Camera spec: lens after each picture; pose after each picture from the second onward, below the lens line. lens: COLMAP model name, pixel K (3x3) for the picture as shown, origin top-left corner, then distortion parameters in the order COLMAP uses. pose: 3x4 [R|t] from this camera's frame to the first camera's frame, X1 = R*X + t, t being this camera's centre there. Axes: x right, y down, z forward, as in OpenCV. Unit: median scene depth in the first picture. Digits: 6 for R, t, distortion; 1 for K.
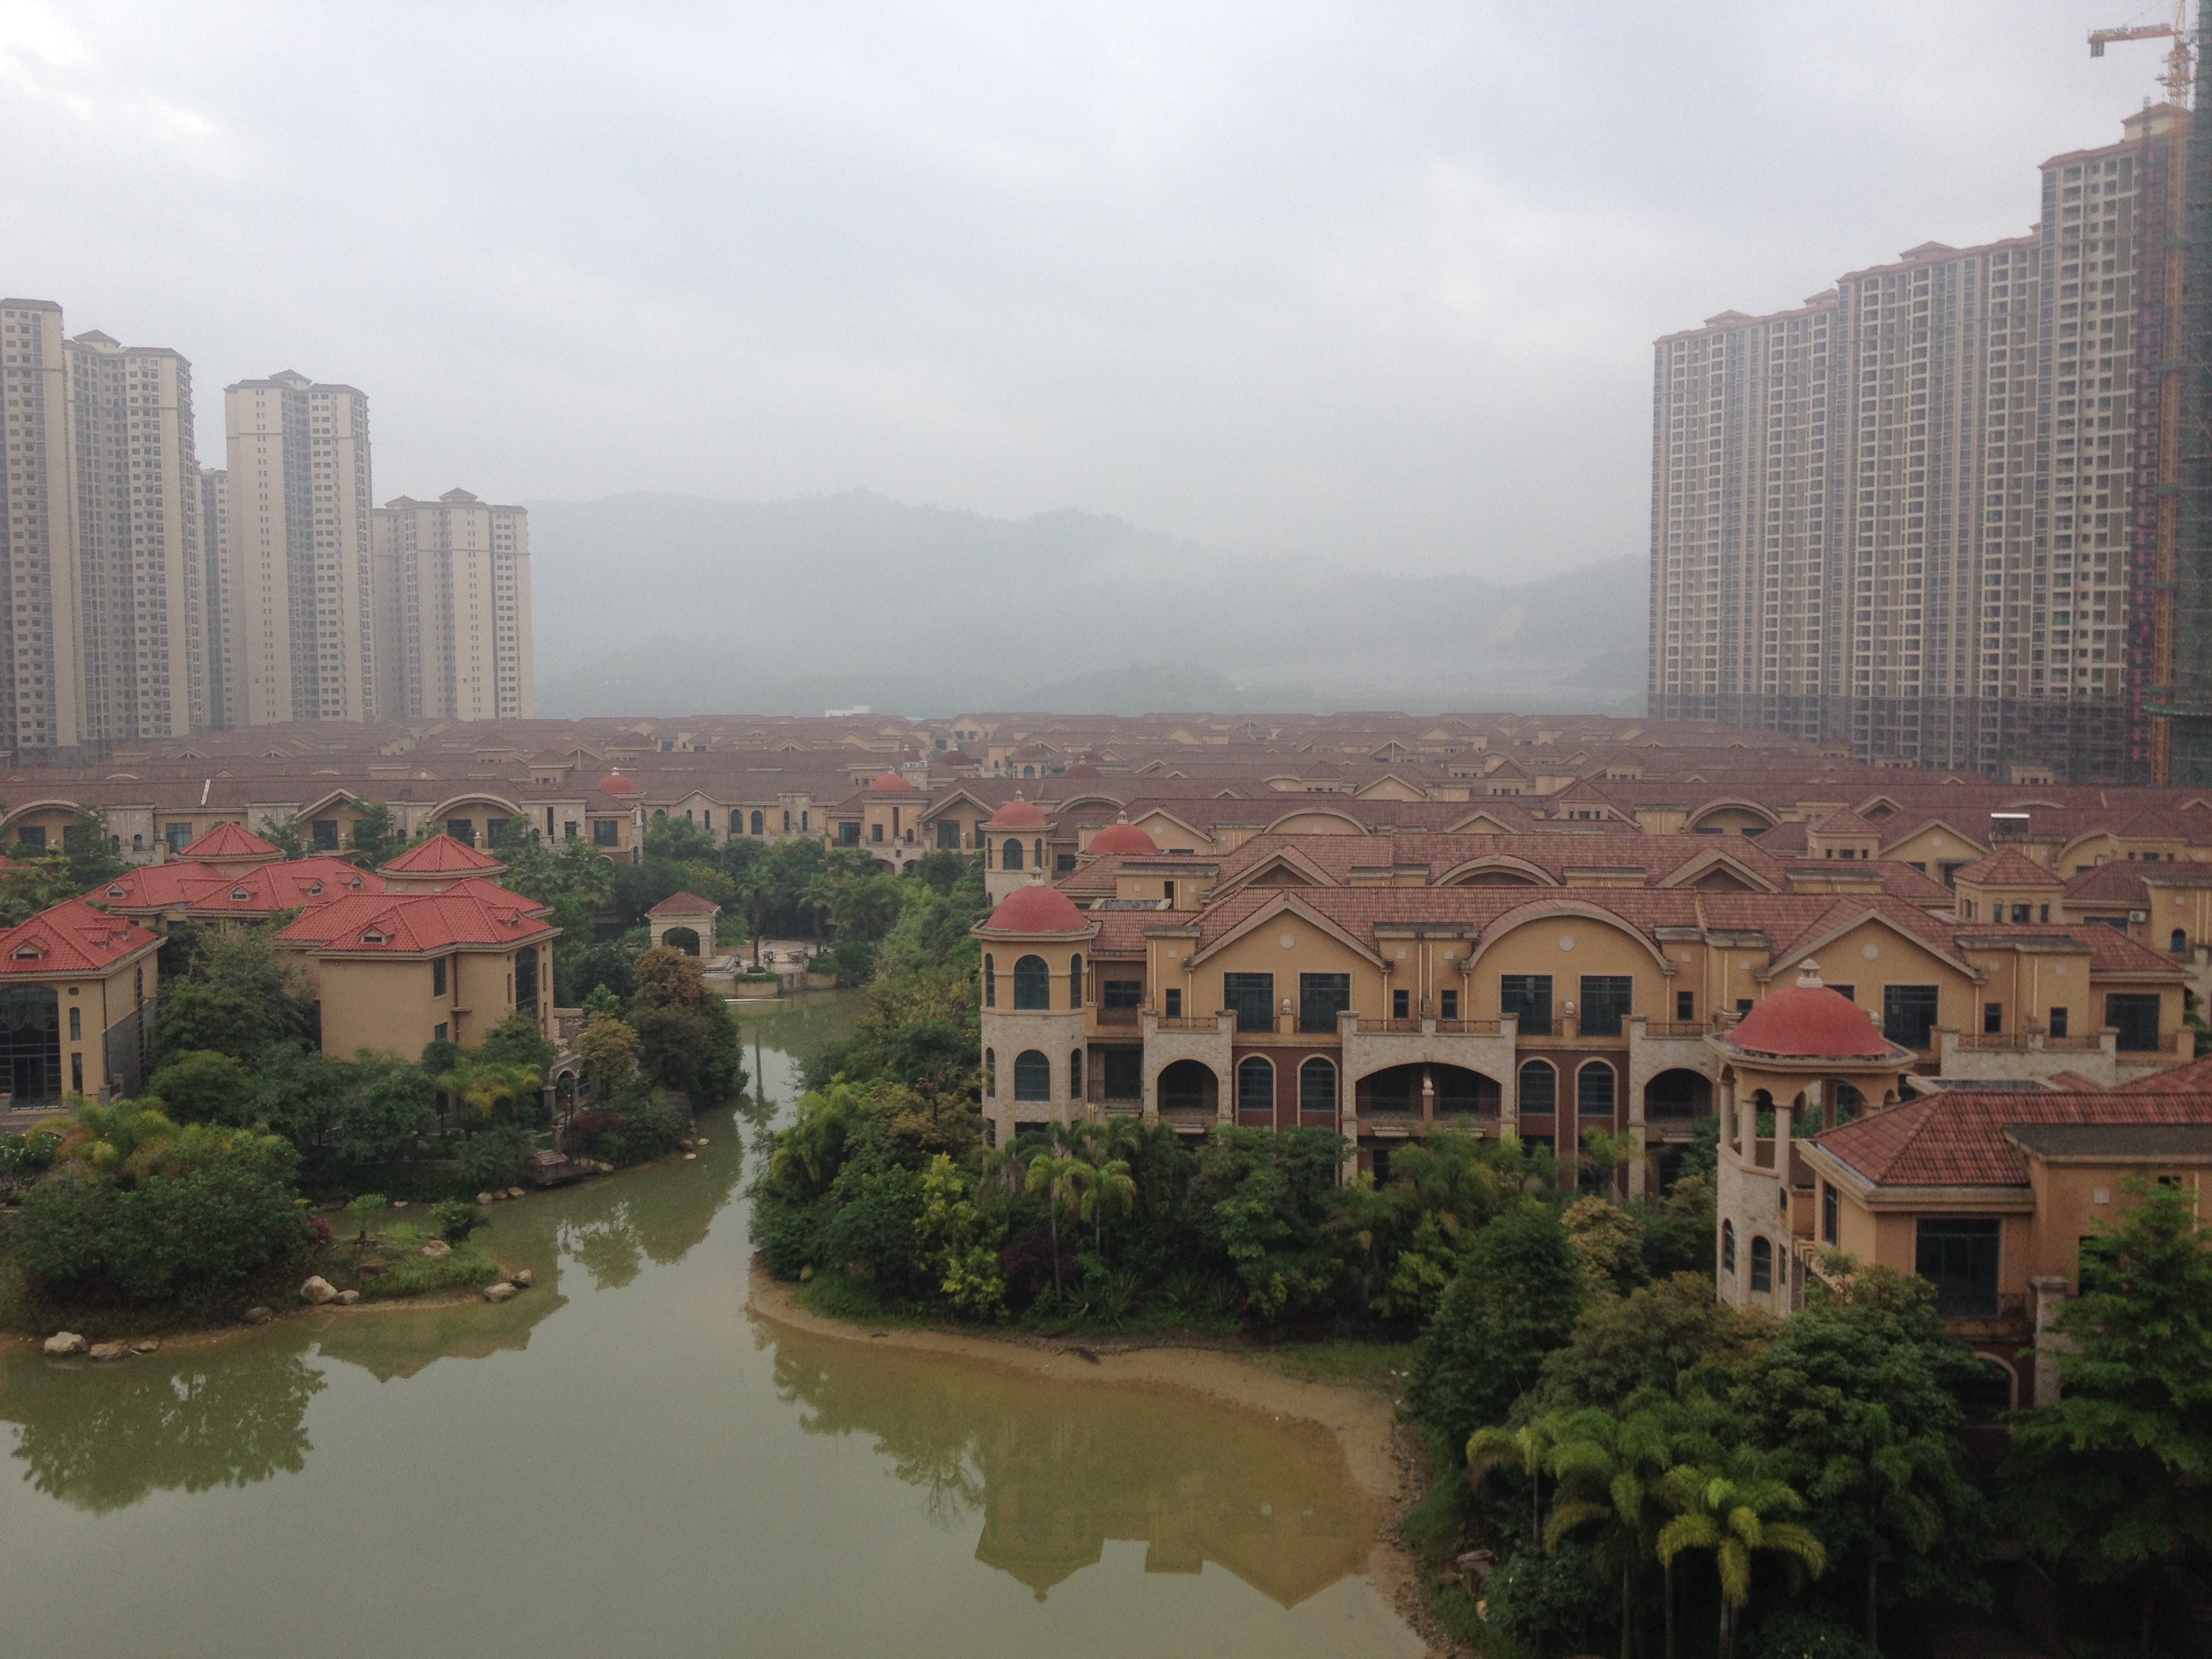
lens RADIAL K [[2133.9, 0, 1106.0], [0, 2133.9, 829.5], [0, 0, 1]] dist [0.081530, -0.132508]
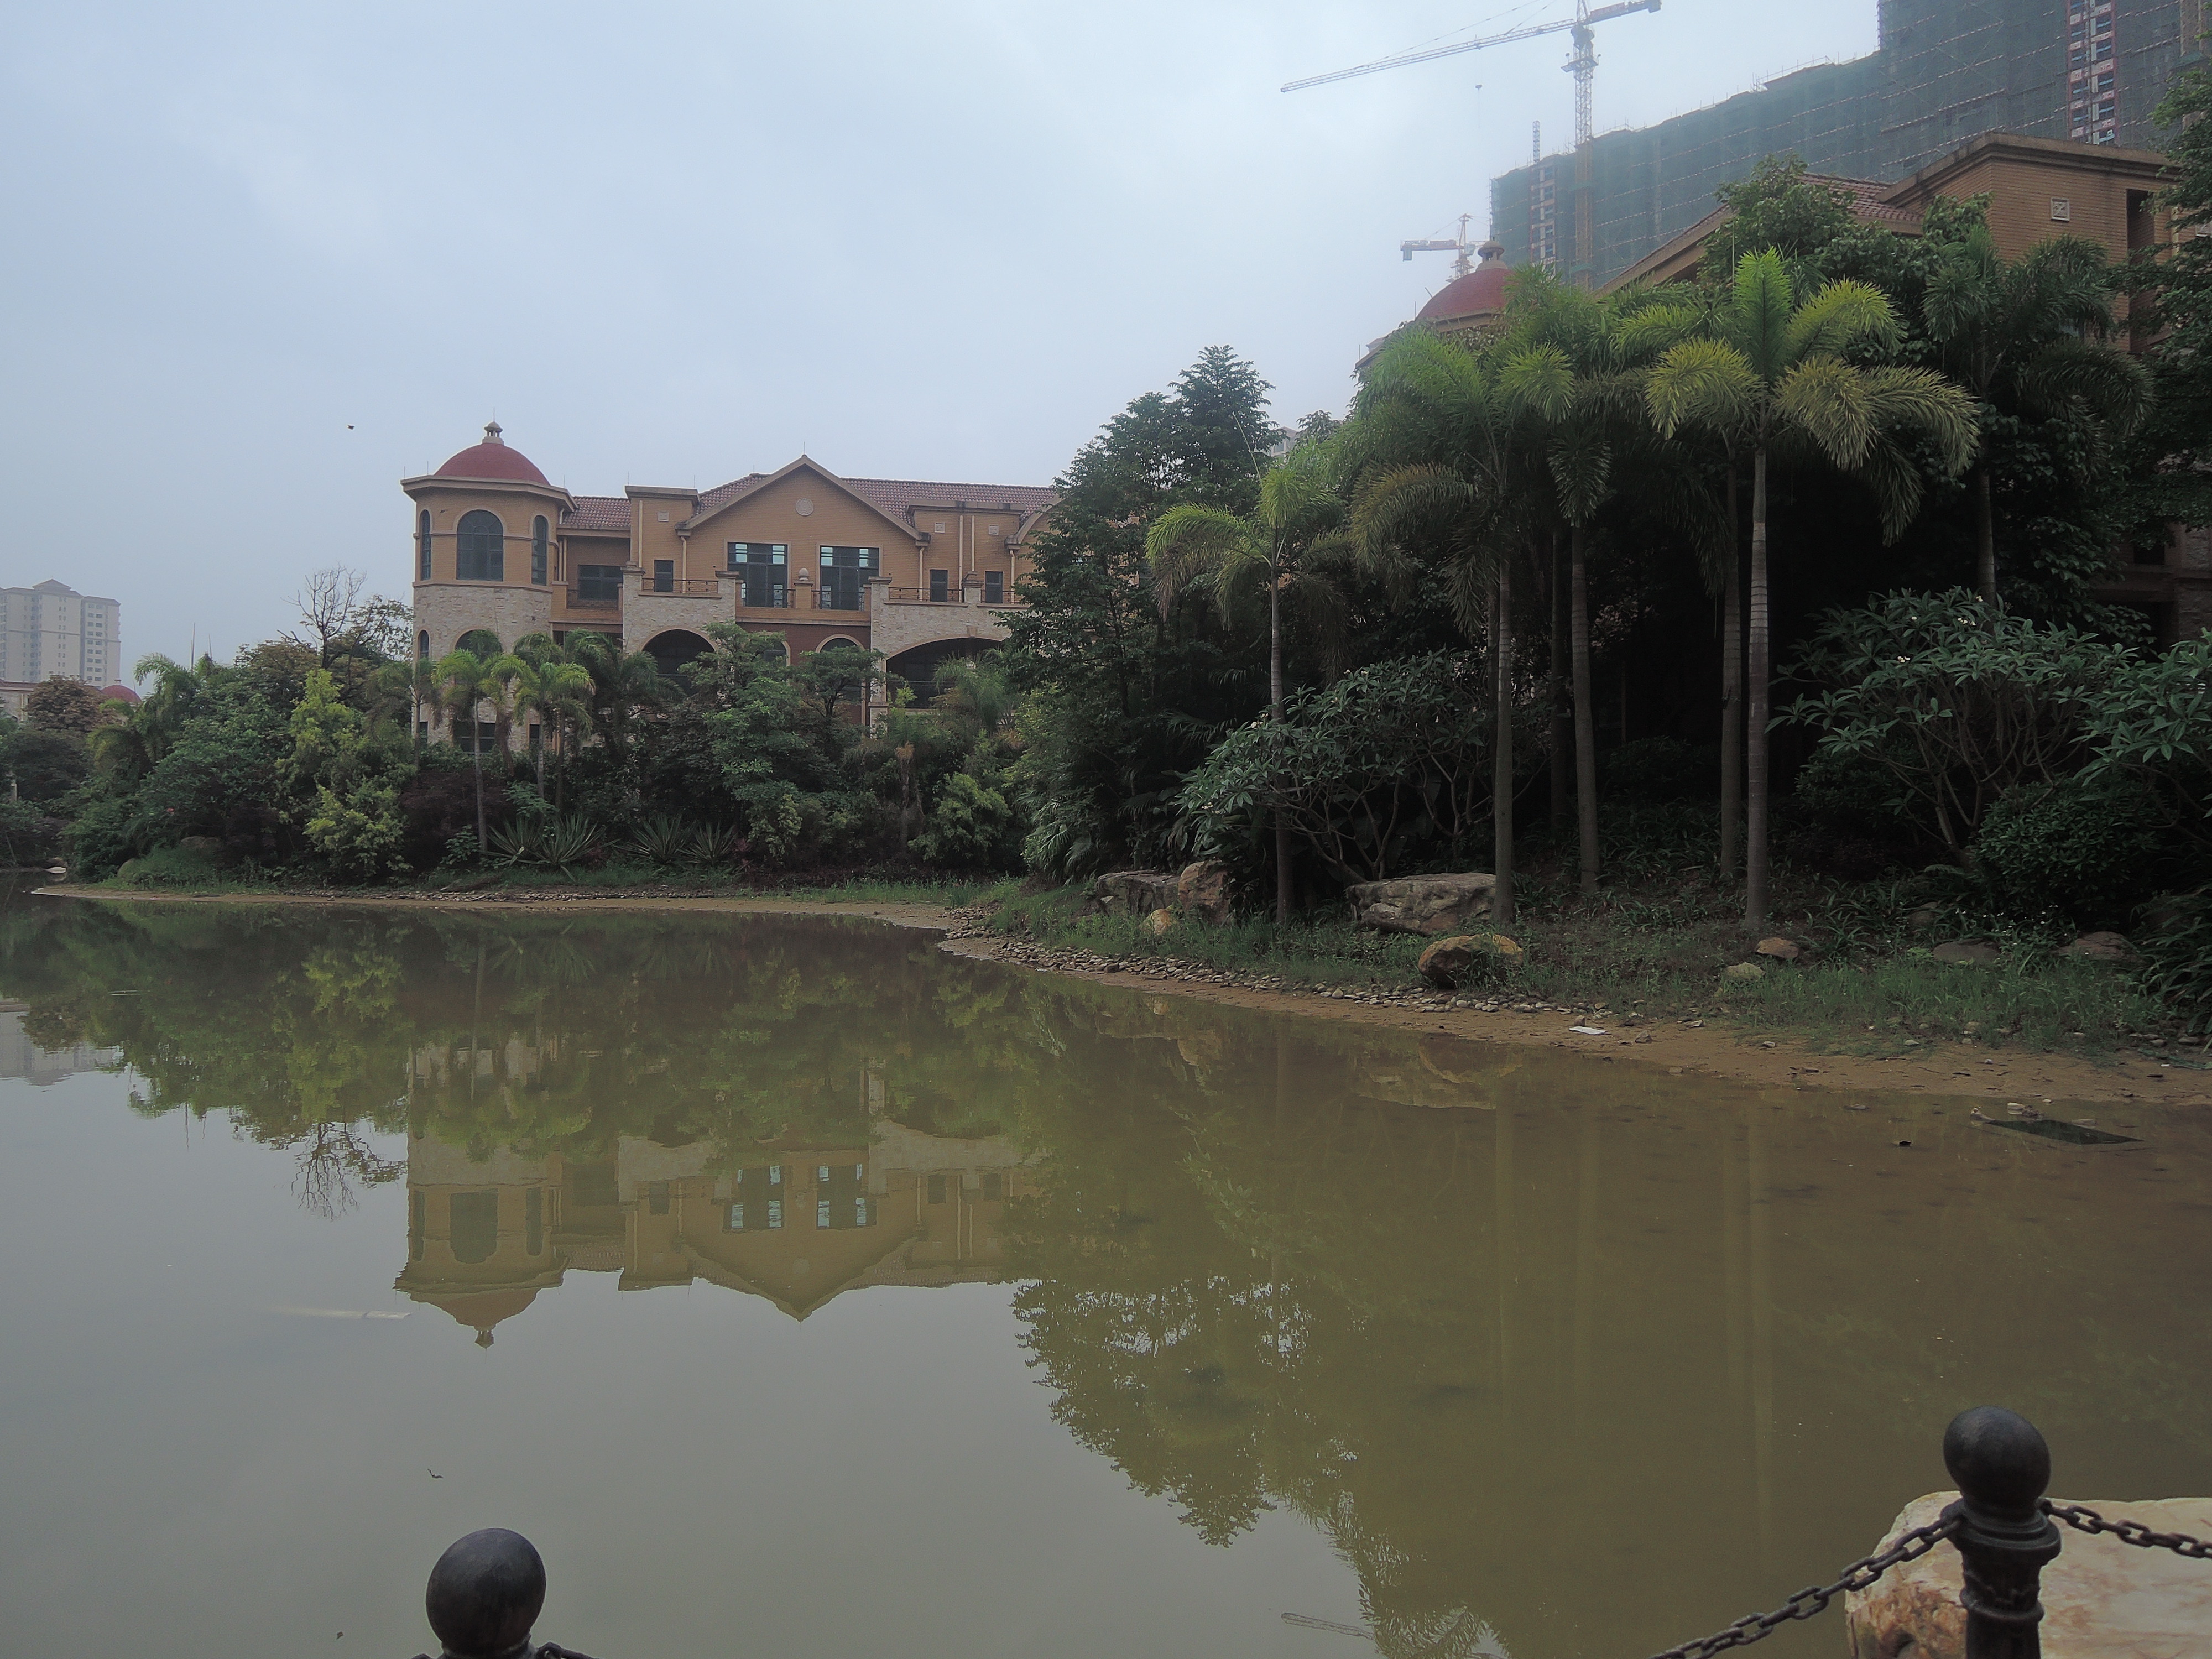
lens RADIAL K [[1575.1, 0, 1106.0], [0, 1575.1, 829.5], [0, 0, 1]] dist [-0.010635, 0.001350]
pose [[0.961494, 0.015795, 0.274373, 0.030921], [0.007523, 0.996460, -0.083727, 0.231471], [-0.274724, 0.082568, 0.957971, 0.384856]]
